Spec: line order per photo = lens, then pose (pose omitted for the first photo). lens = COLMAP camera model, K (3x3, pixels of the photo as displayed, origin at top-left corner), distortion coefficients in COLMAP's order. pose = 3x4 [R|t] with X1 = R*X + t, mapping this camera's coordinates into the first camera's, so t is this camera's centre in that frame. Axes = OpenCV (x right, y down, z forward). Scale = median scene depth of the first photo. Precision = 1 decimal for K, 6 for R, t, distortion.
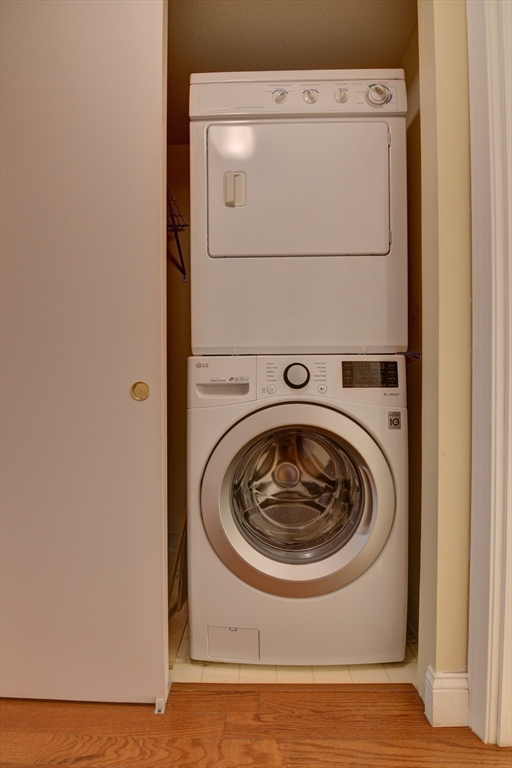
lens RADIAL K [[375.2, 0, 257.0], [0, 375.2, 386.8], [0, 0, 1]] dist [-0.005728, -0.010430]
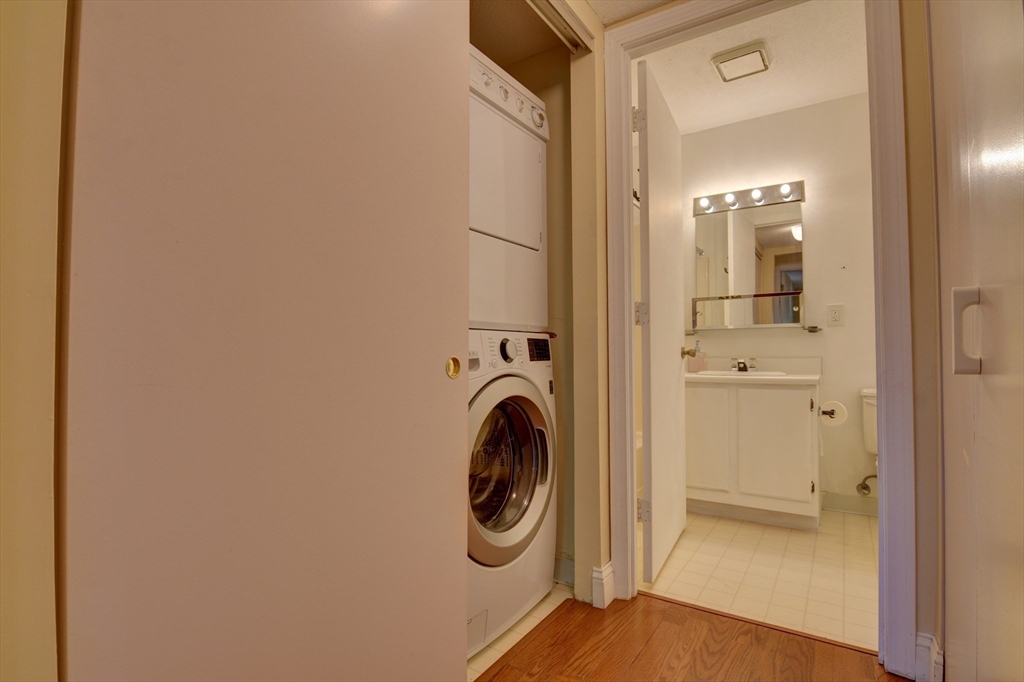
lens RADIAL K [[500.2, 0, 511.3], [0, 500.2, 342.1], [0, 0, 1]] dist [-0.005728, -0.010430]
pose [[0.541410, 0.020267, 0.840514, -1.081731], [0.016198, 0.999272, -0.034529, -0.004075], [-0.840603, 0.032309, 0.540688, 0.220102]]
